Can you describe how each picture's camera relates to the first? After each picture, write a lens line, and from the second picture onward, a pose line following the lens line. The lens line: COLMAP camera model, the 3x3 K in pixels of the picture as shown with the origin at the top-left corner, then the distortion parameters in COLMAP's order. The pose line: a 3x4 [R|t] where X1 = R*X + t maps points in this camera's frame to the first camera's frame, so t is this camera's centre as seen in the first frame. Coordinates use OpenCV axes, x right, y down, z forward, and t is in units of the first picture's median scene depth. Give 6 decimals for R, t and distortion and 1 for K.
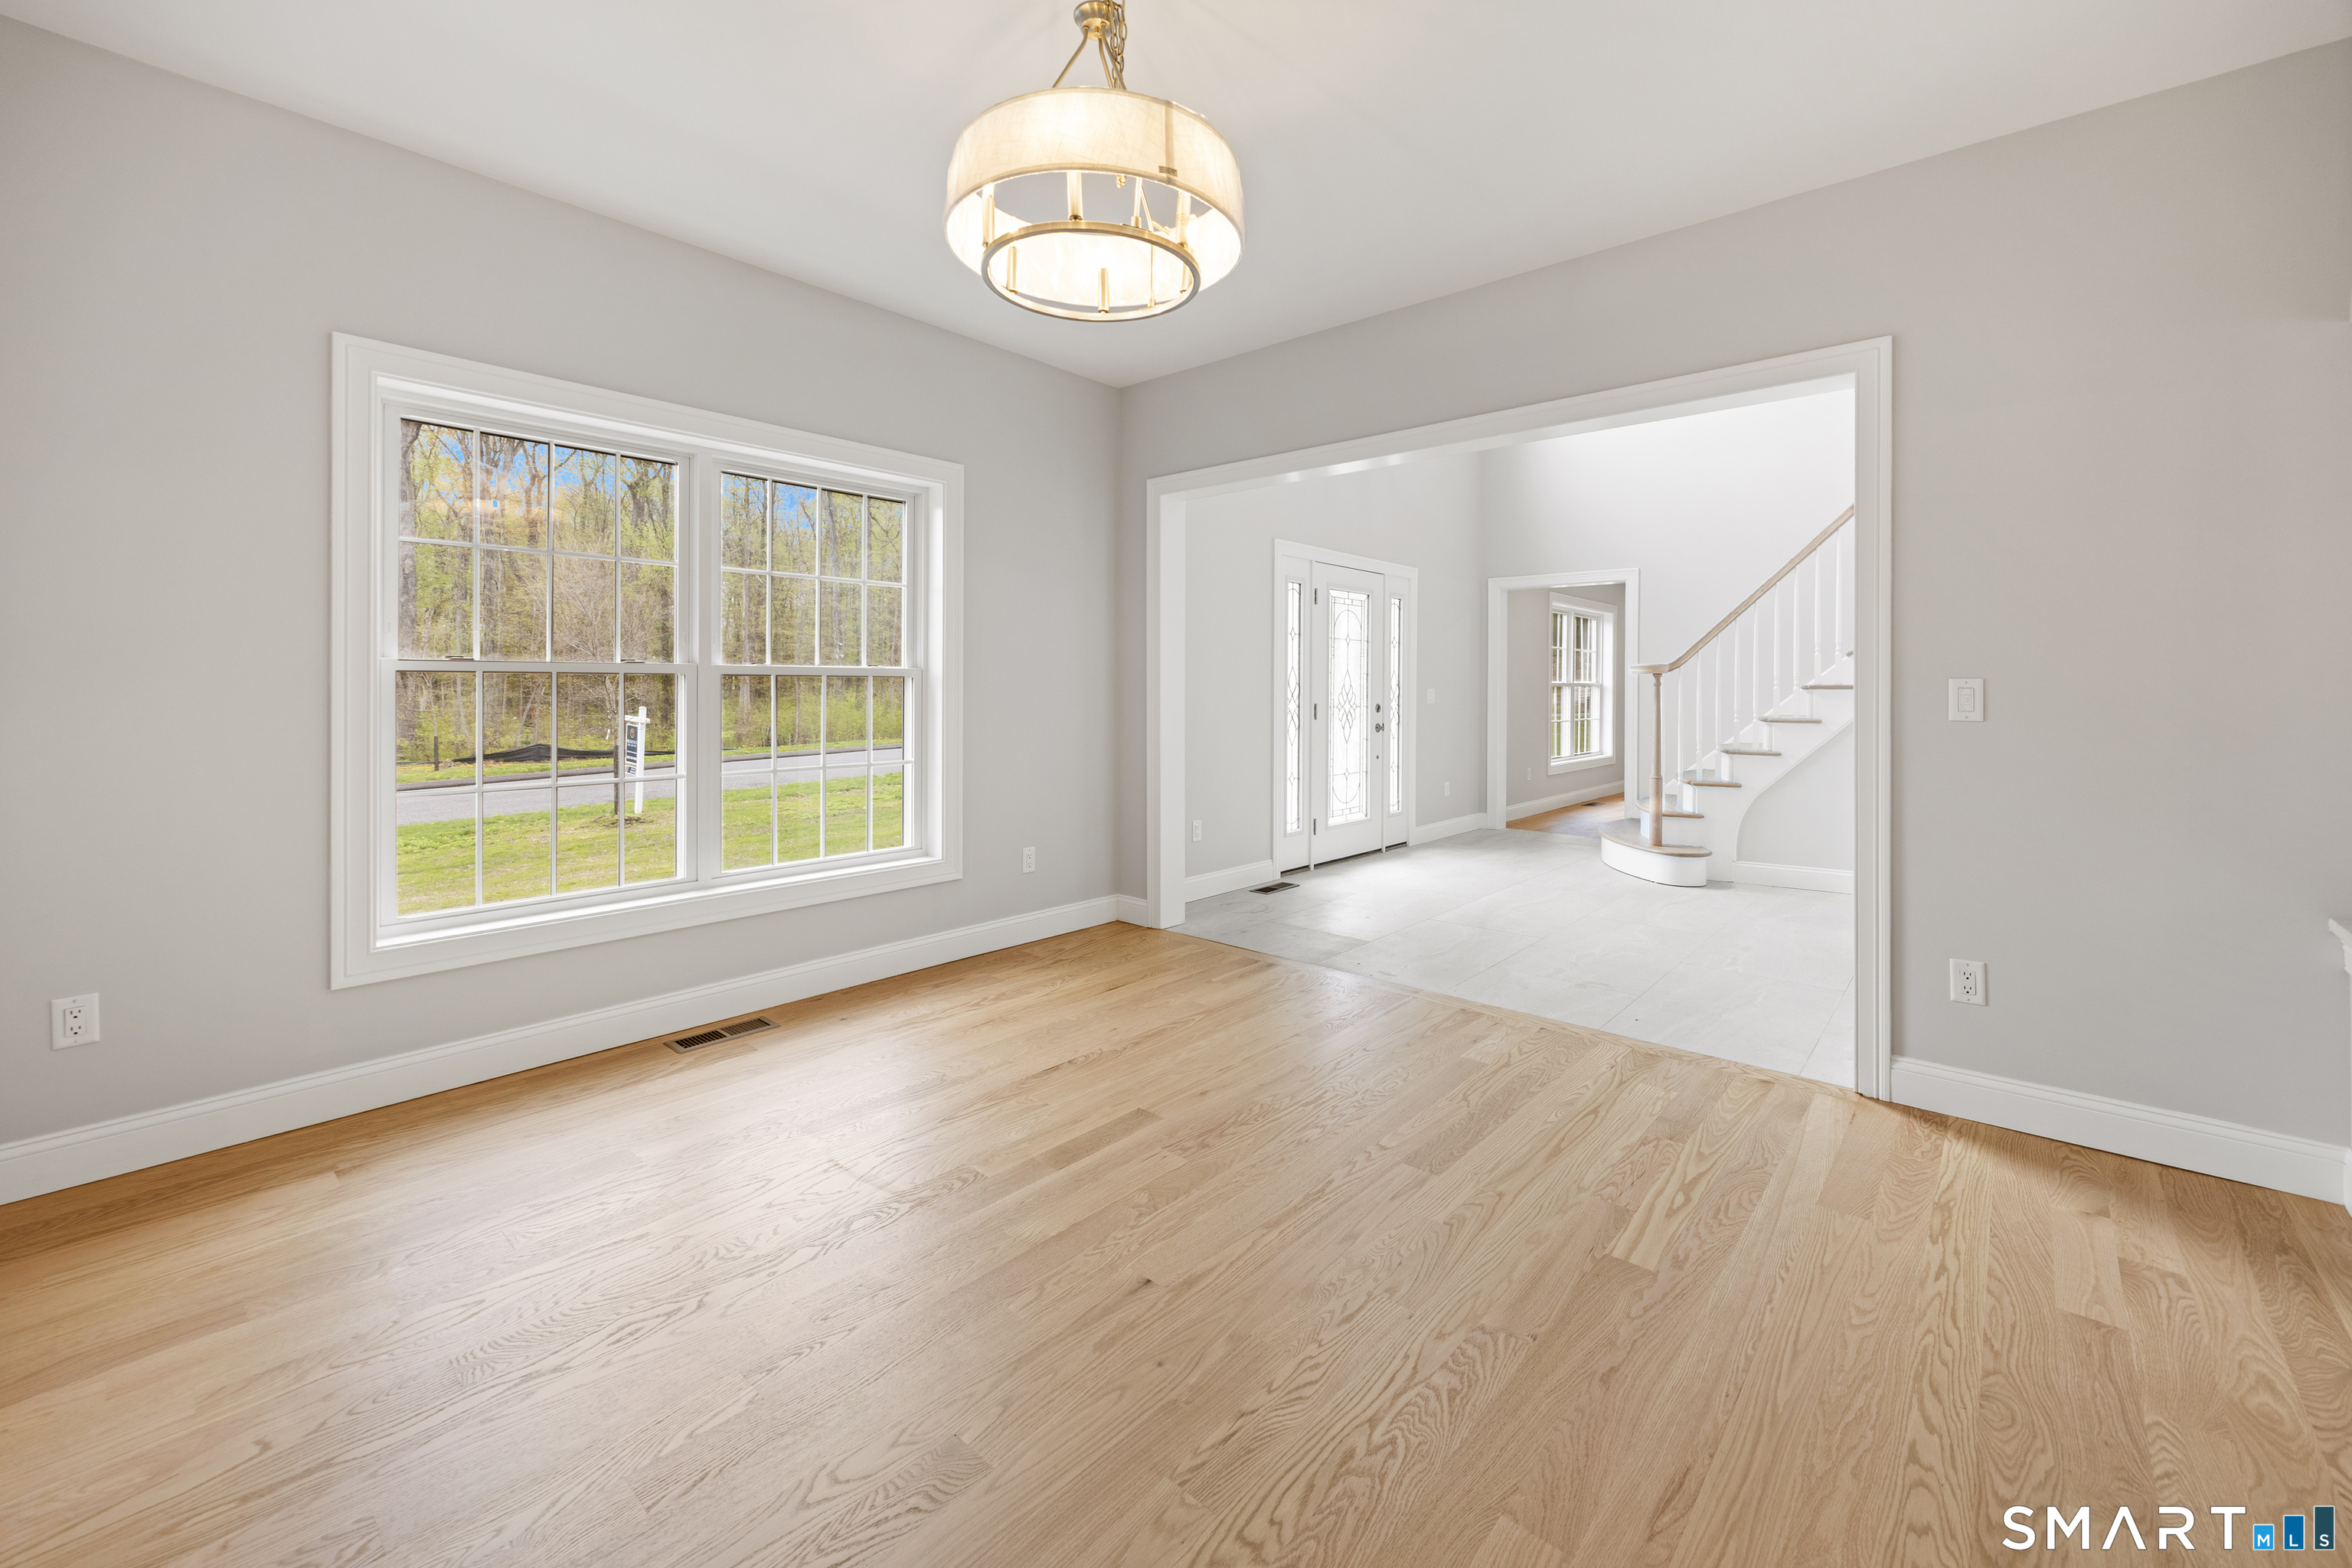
lens RADIAL K [[956.8, 0, 1175.3], [0, 956.8, 754.8], [0, 0, 1]] dist [0.000709, 0.000015]
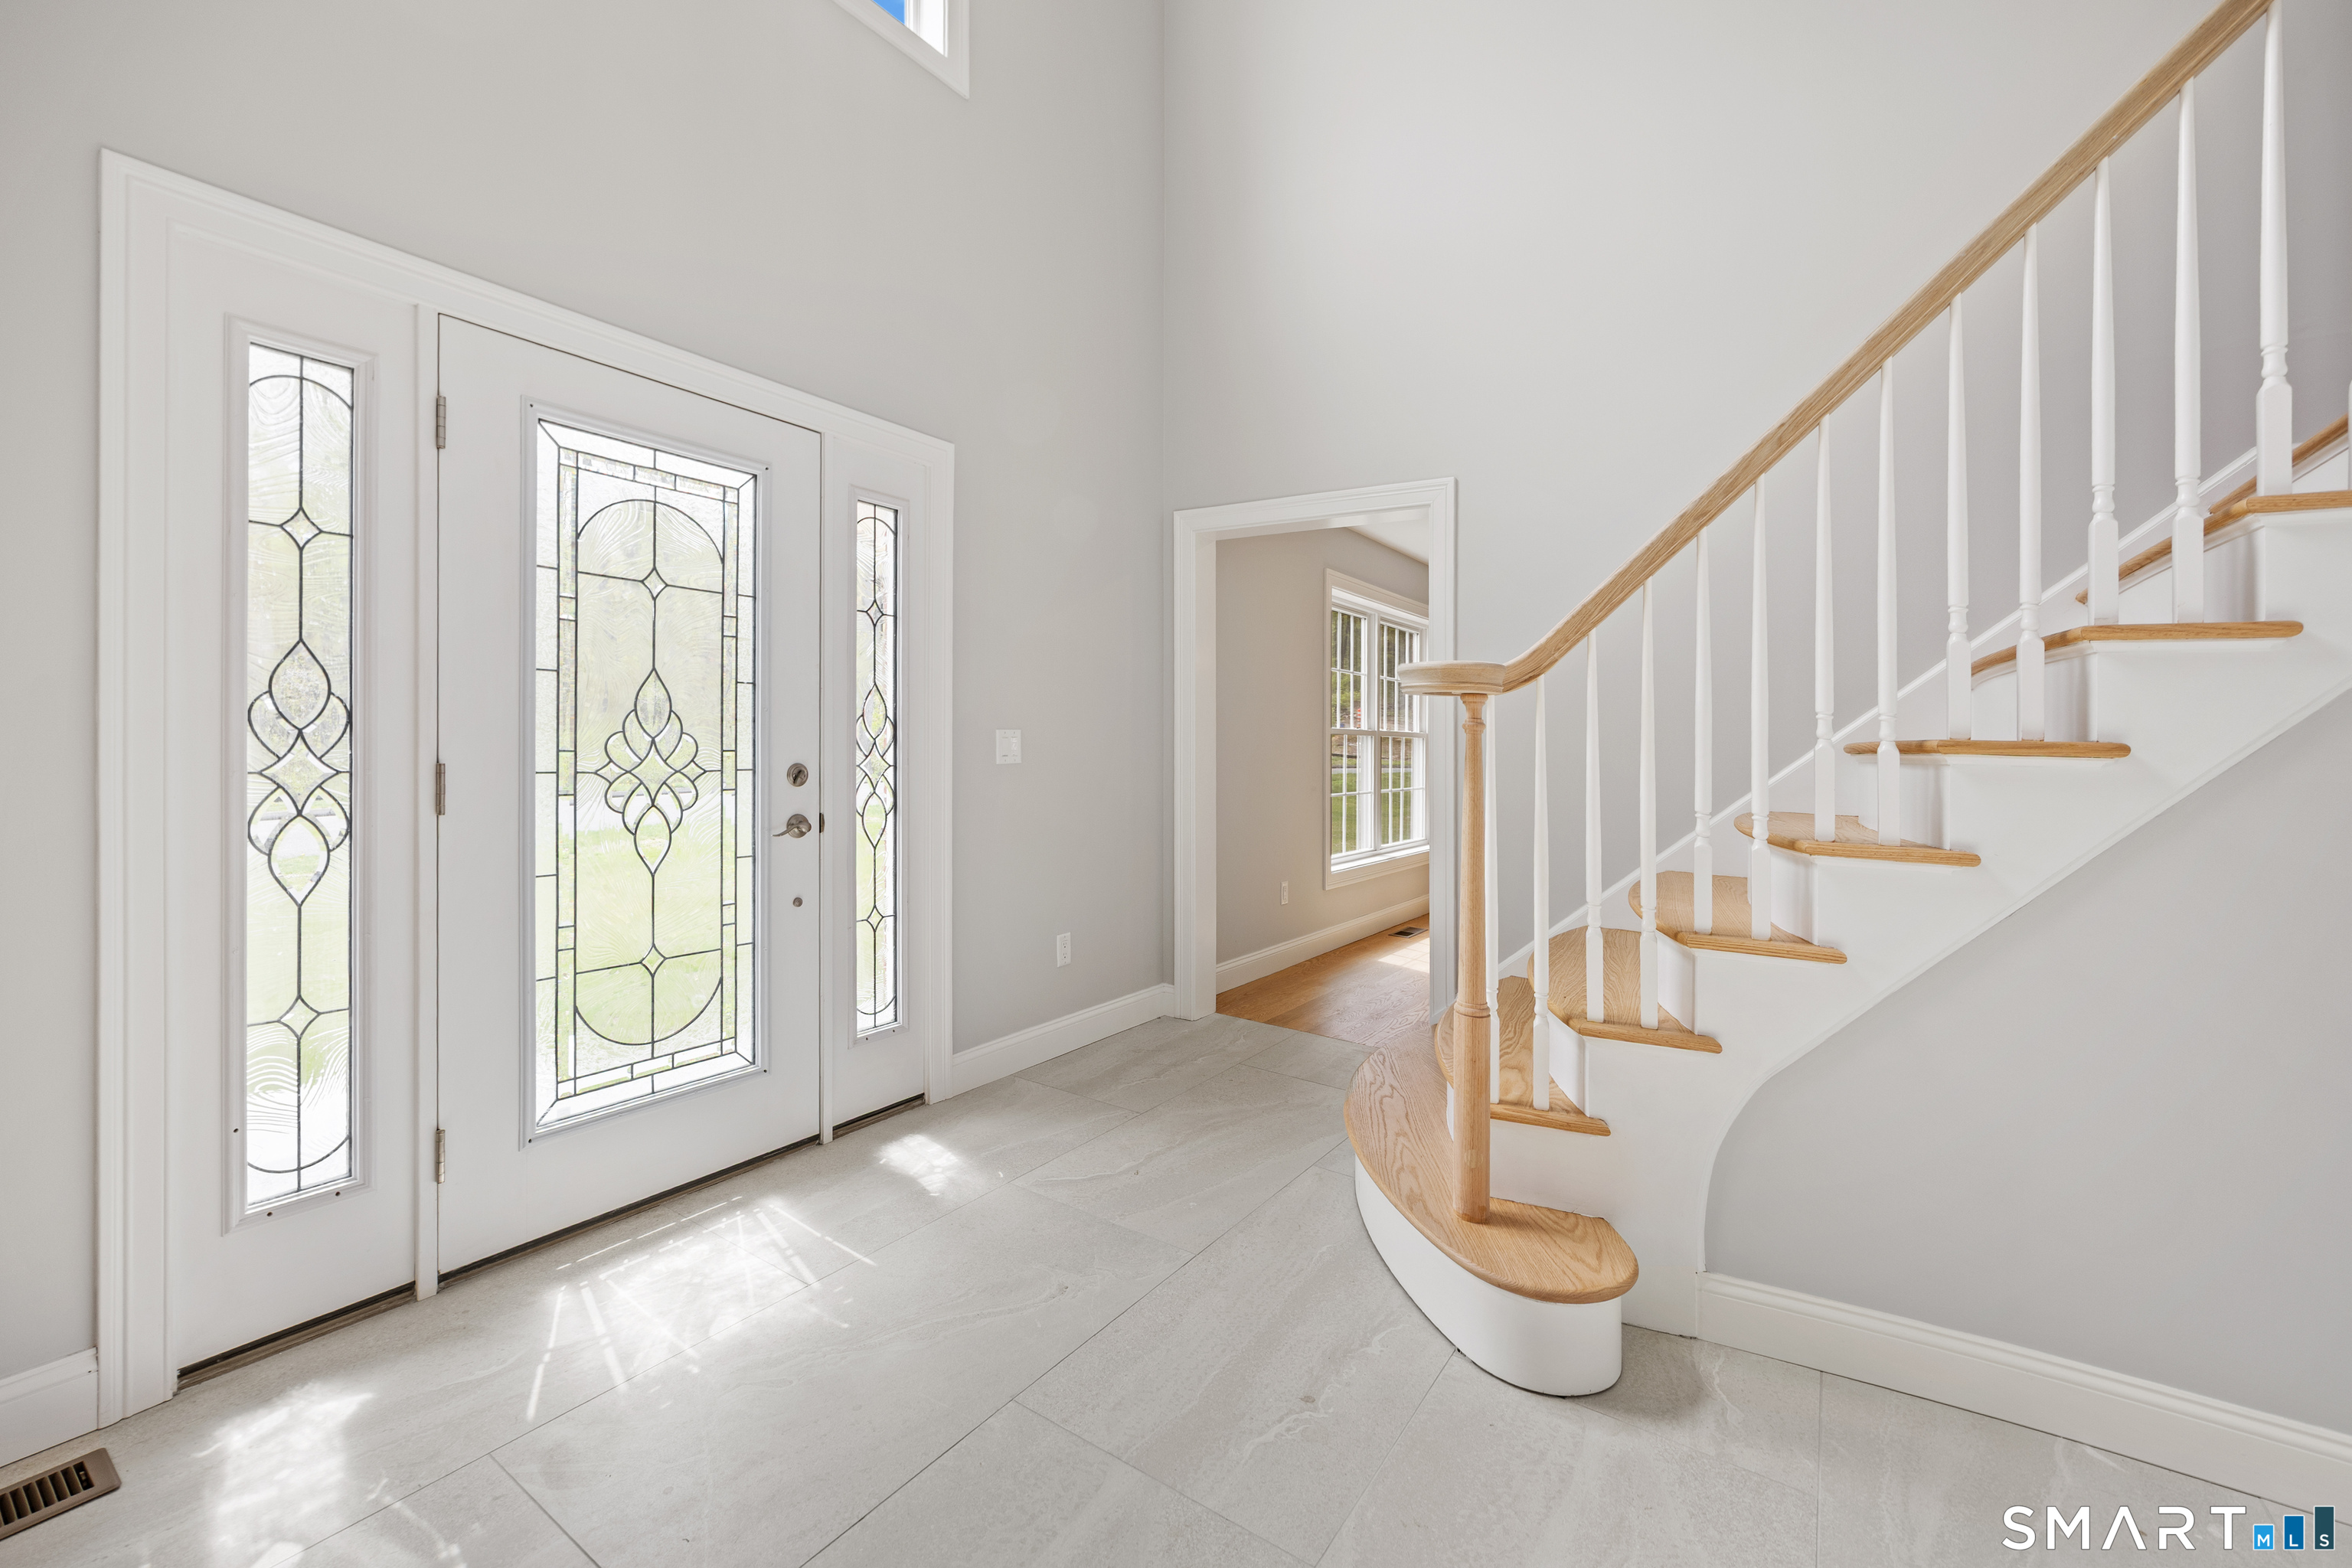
lens RADIAL K [[999.0, 0, 1173.7], [0, 999.0, 744.1], [0, 0, 1]] dist [0.000193, 0.000070]
pose [[0.991510, 0.020804, 0.128358, 0.317267], [-0.013197, 0.998121, -0.059832, -0.040039], [-0.129362, 0.057630, 0.989921, 0.596401]]
